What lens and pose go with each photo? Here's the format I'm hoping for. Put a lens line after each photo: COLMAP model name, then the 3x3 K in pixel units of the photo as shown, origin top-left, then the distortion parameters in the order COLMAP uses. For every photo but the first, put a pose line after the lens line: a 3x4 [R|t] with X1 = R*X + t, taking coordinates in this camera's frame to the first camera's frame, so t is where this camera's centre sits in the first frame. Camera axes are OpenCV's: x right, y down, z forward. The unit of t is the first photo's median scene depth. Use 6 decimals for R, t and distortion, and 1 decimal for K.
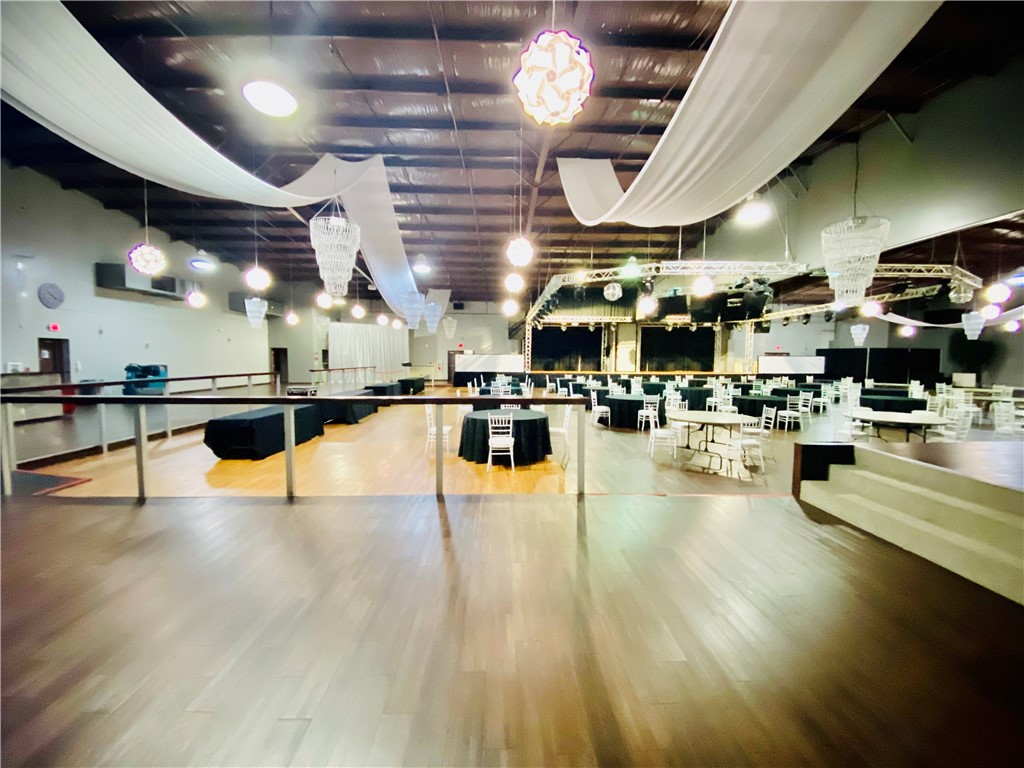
lens RADIAL K [[412.0, 0, 514.3], [0, 412.0, 387.1], [0, 0, 1]] dist [0.011669, -0.016925]
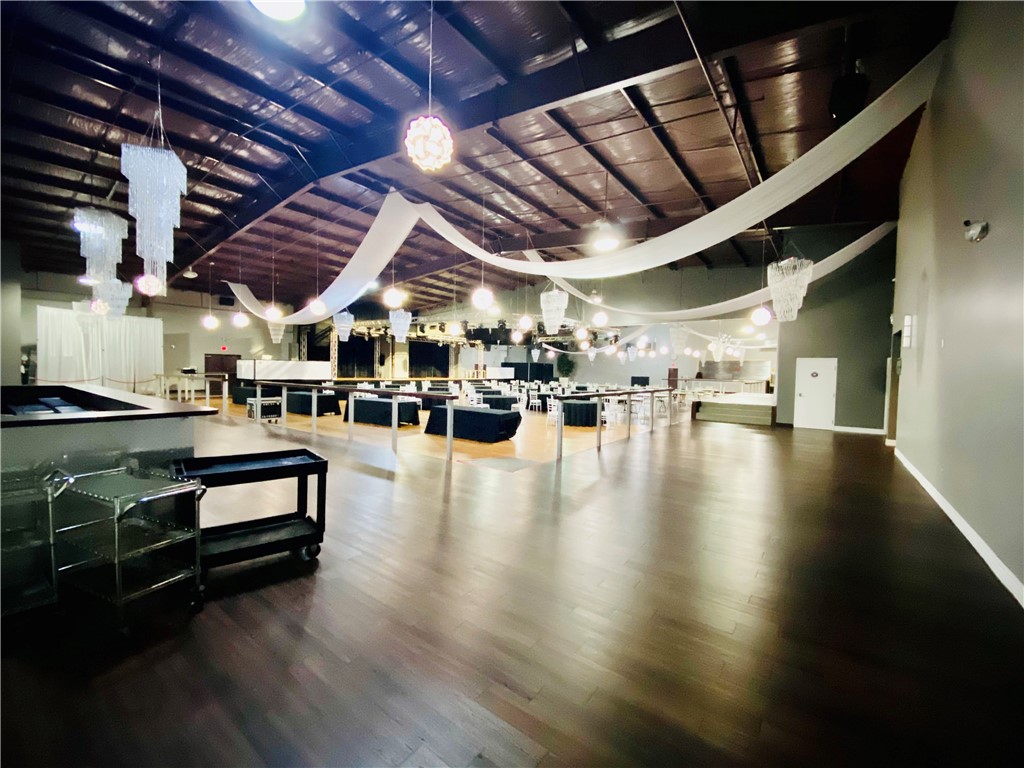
lens RADIAL K [[412.0, 0, 512.3], [0, 412.0, 388.6], [0, 0, 1]] dist [0.011669, -0.016925]
pose [[0.627083, -0.028798, 0.778420, -0.857266], [0.036051, 0.999319, 0.007928, -0.009815], [-0.778118, 0.023092, 0.627694, 0.034757]]
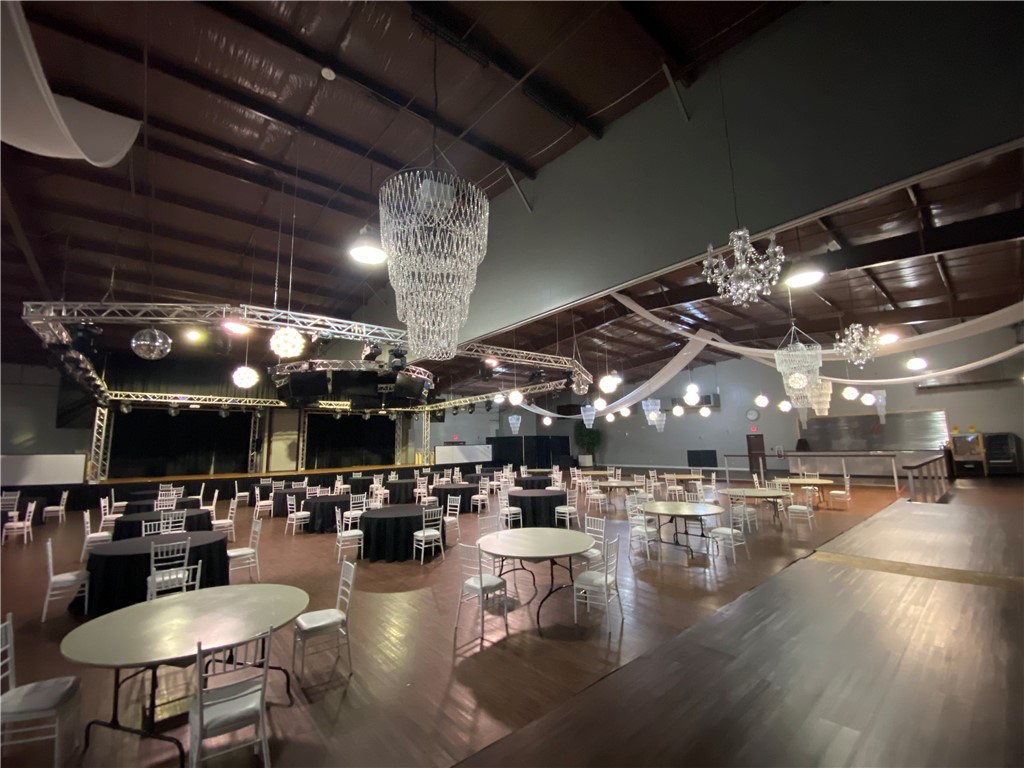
lens RADIAL K [[412.0, 0, 514.5], [0, 412.0, 385.7], [0, 0, 1]] dist [0.011669, -0.016925]
pose [[0.781092, 0.064616, 0.621064, 0.234932], [0.072222, 0.978607, -0.192645, -0.026931], [-0.620226, 0.195328, 0.759715, 0.232227]]
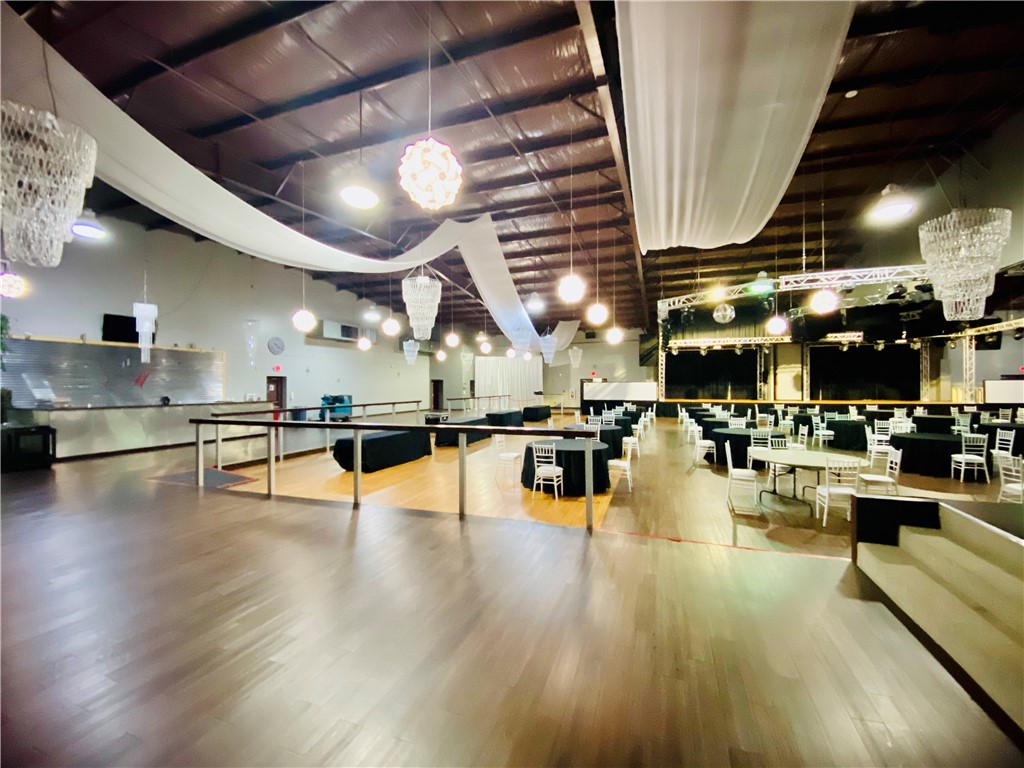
lens RADIAL K [[412.0, 0, 518.0], [0, 412.0, 385.3], [0, 0, 1]] dist [0.011669, -0.016925]
pose [[0.930224, -0.011306, -0.366819, 0.124092], [-0.014383, 0.997634, -0.067222, -0.005131], [0.366712, 0.067807, 0.927860, -0.002104]]
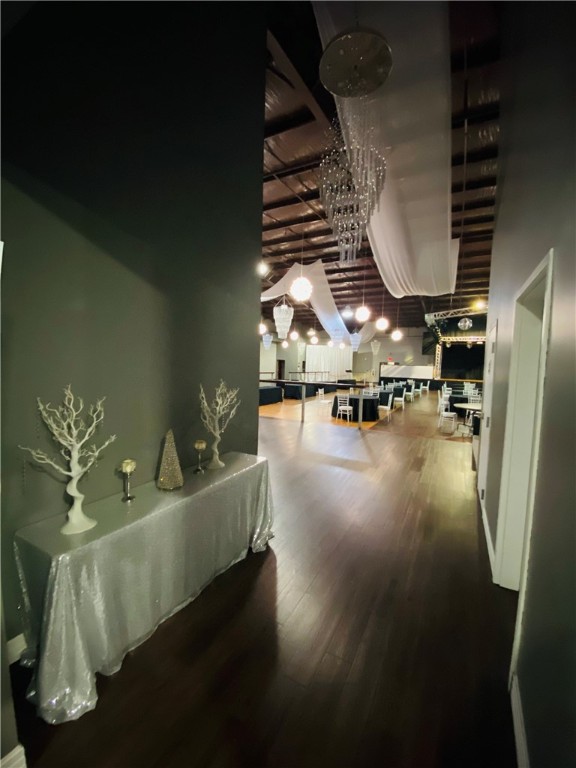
lens RADIAL K [[309.0, 0, 287.6], [0, 309.0, 387.3], [0, 0, 1]] dist [0.011669, -0.016925]
pose [[0.861666, 0.055621, -0.504418, 0.220016], [-0.058031, 0.998255, 0.010943, 0.013079], [0.504146, 0.019842, 0.863390, -0.215072]]
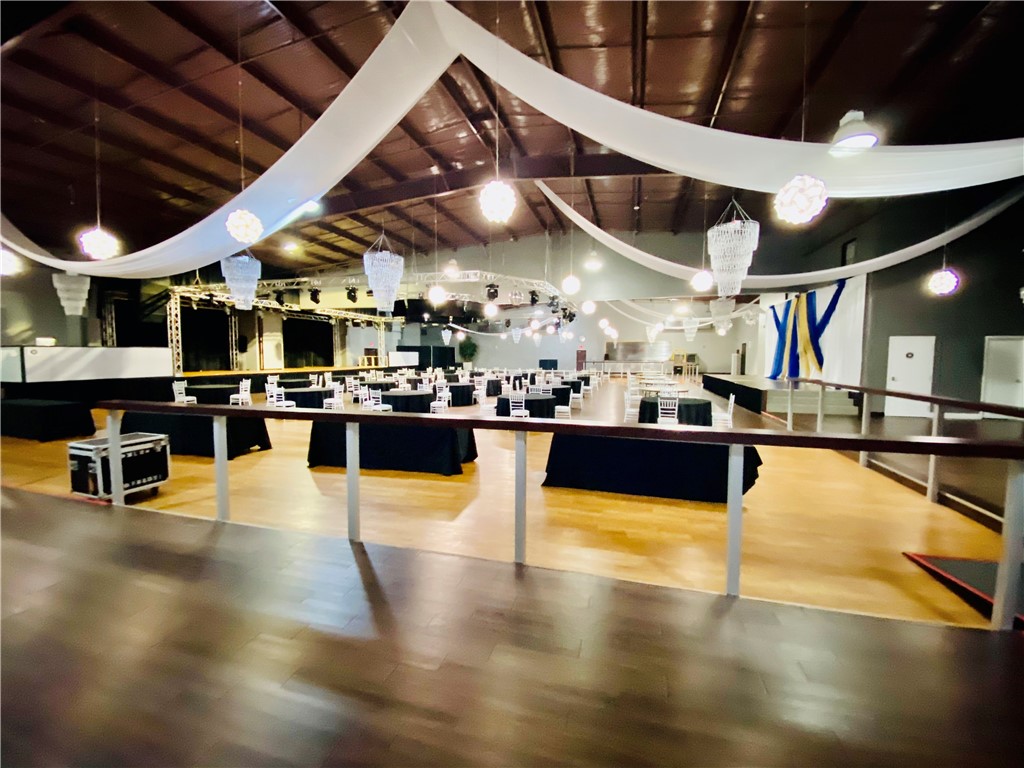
lens RADIAL K [[429.7, 0, 510.4], [0, 429.7, 386.8], [0, 0, 1]] dist [0.000067, -0.000285]
pose [[0.296587, -0.078052, 0.951811, -0.757755], [0.064484, 0.996017, 0.061583, -0.051677], [-0.952826, 0.043112, 0.300439, 0.604941]]
